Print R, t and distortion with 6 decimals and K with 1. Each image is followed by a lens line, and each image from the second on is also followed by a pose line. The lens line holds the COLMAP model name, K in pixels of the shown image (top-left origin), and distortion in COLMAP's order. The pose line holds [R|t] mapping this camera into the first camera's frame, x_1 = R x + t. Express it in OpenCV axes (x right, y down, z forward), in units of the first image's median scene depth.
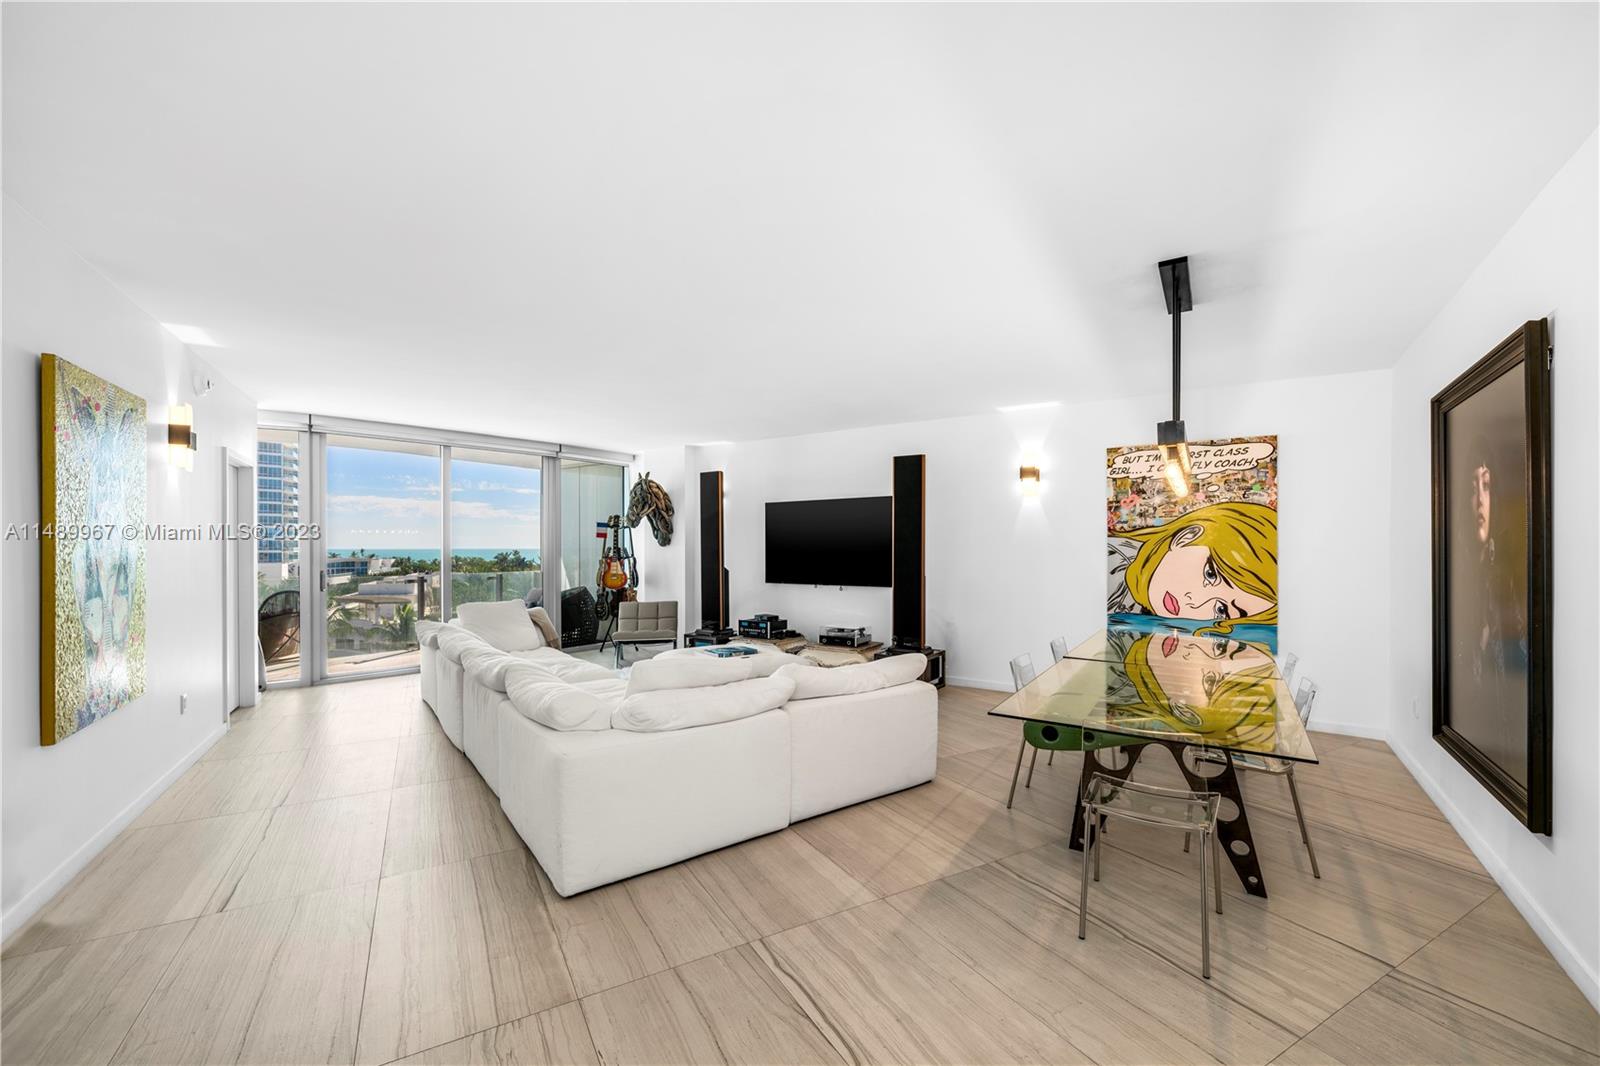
lens RADIAL K [[638.3, 0, 790.3], [0, 638.3, 544.4], [0, 0, 1]] dist [-0.007532, -0.000152]
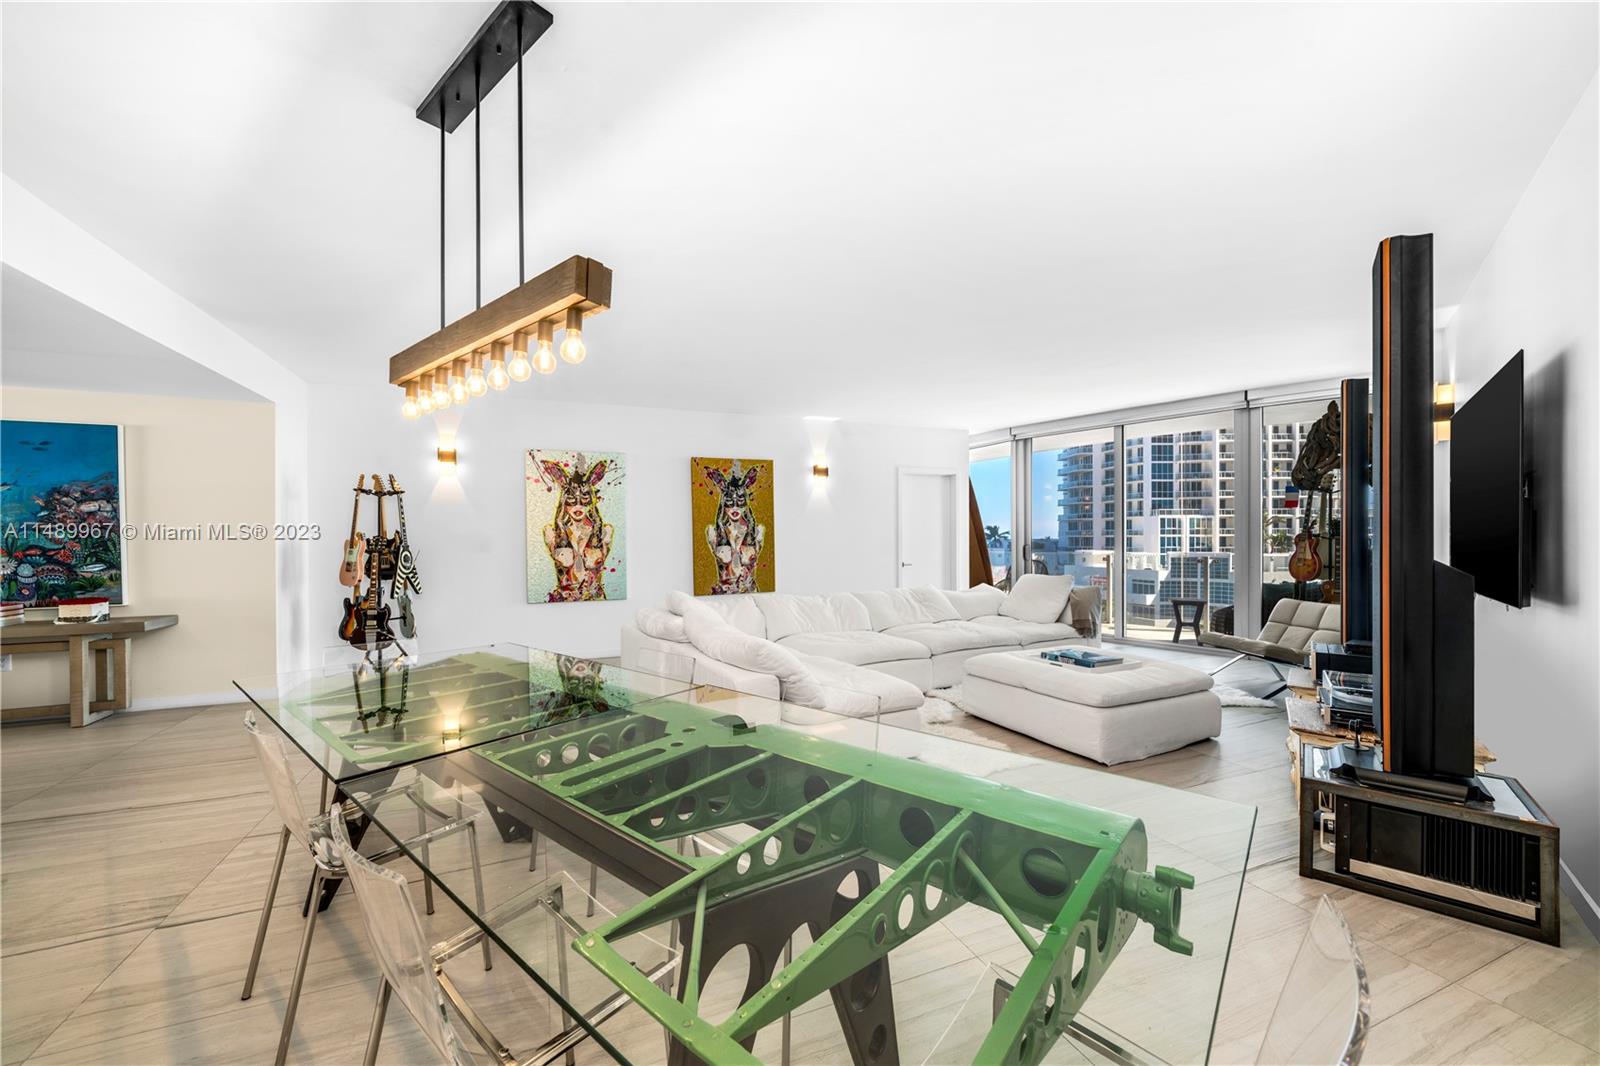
lens RADIAL K [[627.8, 0, 789.1], [0, 627.8, 531.8], [0, 0, 1]] dist [0.002653, 0.000893]
pose [[-0.122356, -0.010517, -0.992431, 0.556152], [0.007550, 0.999905, -0.011527, 0.024584], [0.992458, -0.008903, -0.122265, 0.630734]]
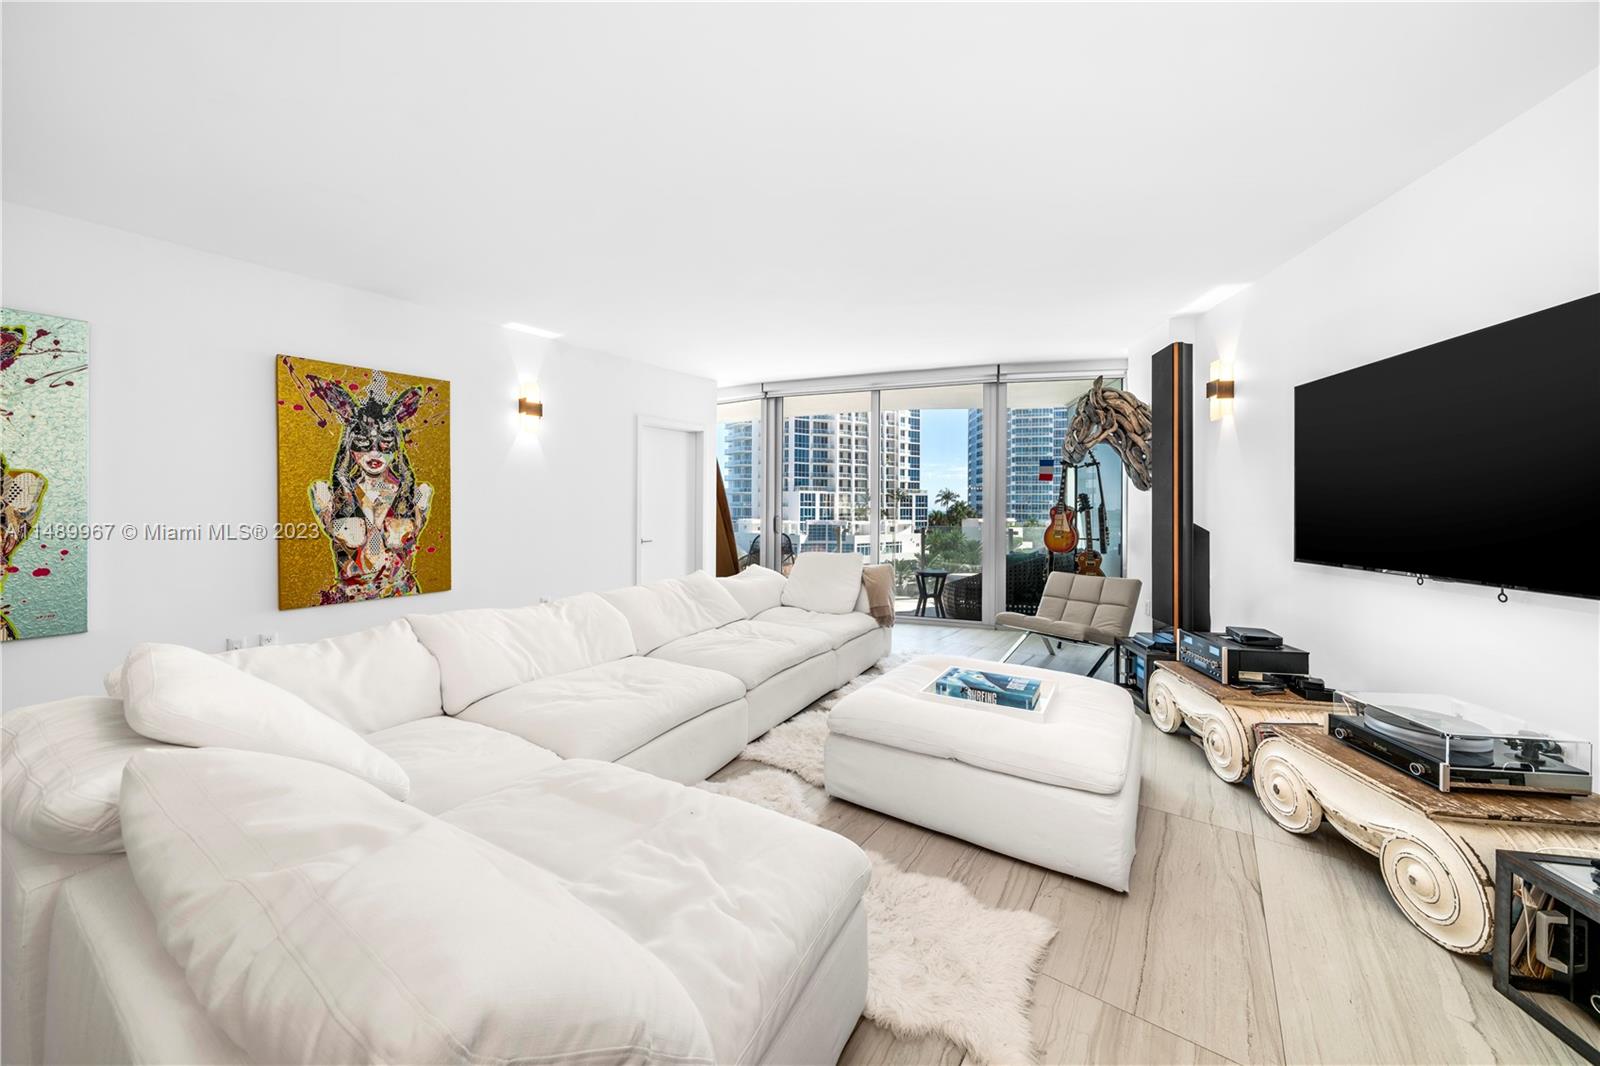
lens RADIAL K [[561.7, 0, 790.0], [0, 561.7, 504.9], [0, 0, 1]] dist [-0.008263, 0.001023]
pose [[0.405219, -0.003878, -0.914211, 0.201267], [-0.001234, 0.999988, -0.004789, 0.024722], [0.914219, 0.003069, 0.405210, 0.565493]]
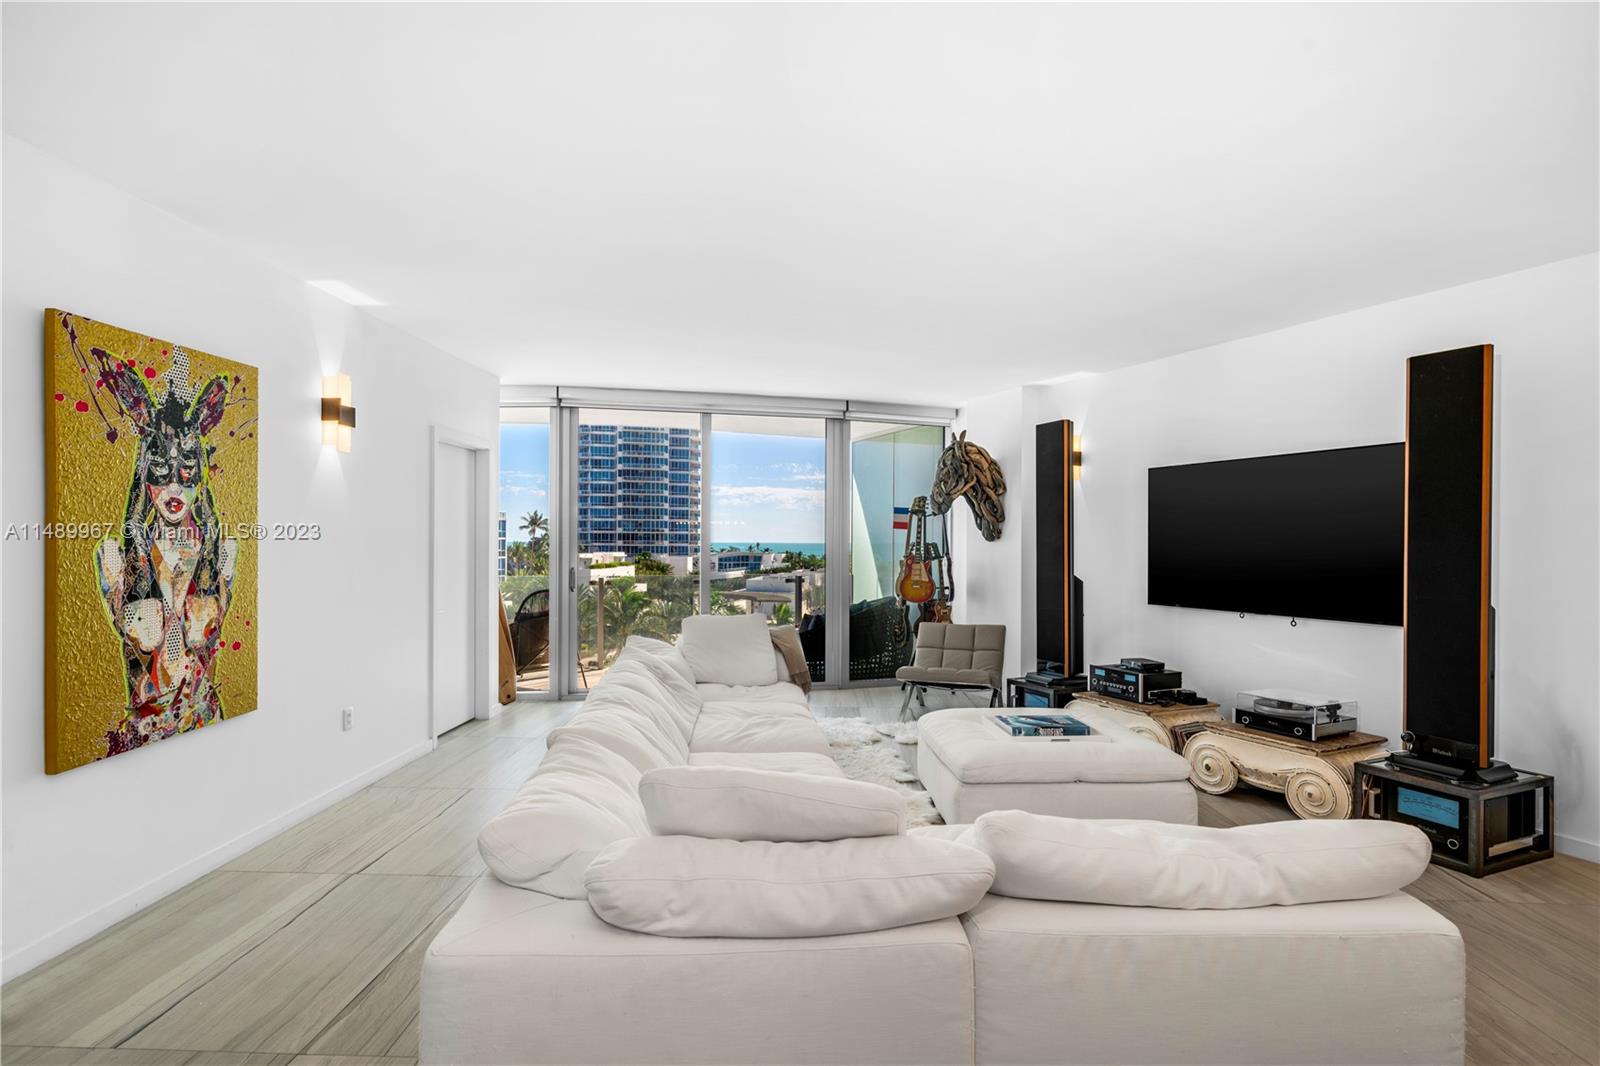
lens RADIAL K [[800.8, 0, 786.2], [0, 800.8, 537.5], [0, 0, 1]] dist [0.001327, -0.000863]
pose [[0.847563, 0.002732, -0.530687, 0.078349], [-0.003490, 0.999994, -0.000426, 0.000304], [0.530683, 0.002213, 0.847568, 0.219581]]
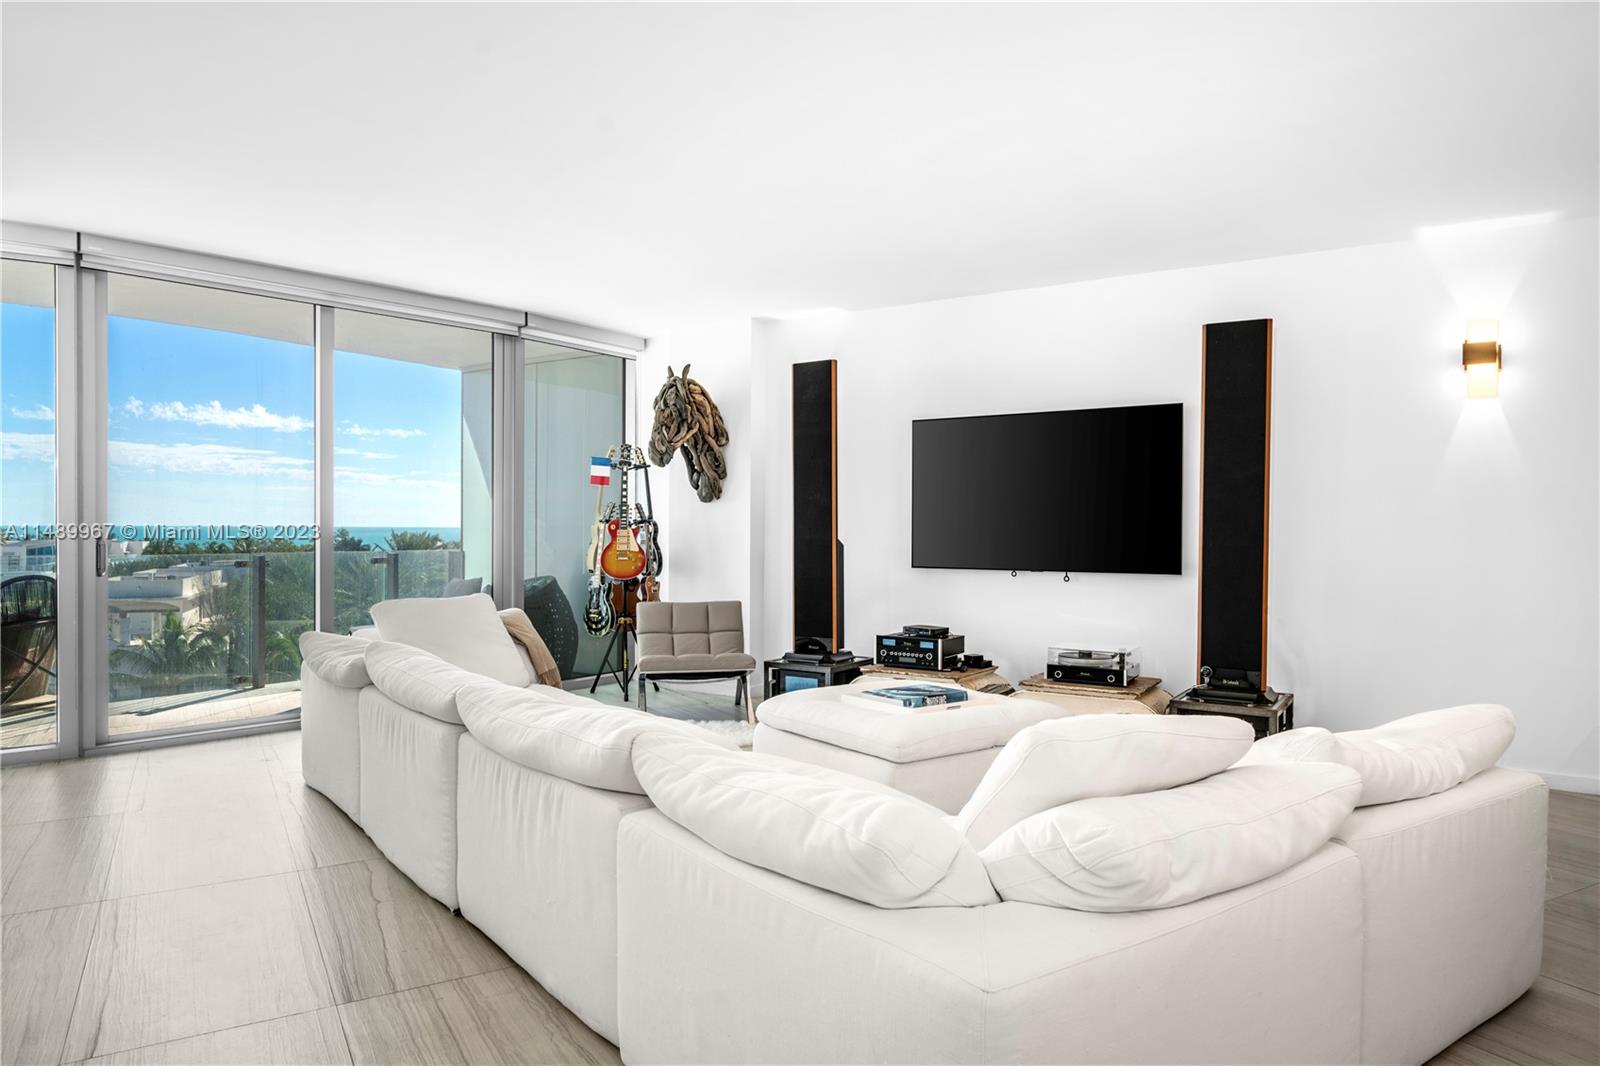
lens RADIAL K [[1010.5, 0, 784.9], [0, 1010.5, 530.0], [0, 0, 1]] dist [0.000084, 0.004261]
pose [[0.999960, 0.005886, 0.006792, -0.169942], [-0.005940, 0.999952, 0.007853, 0.024636], [-0.006745, -0.007893, 0.999946, 0.157634]]
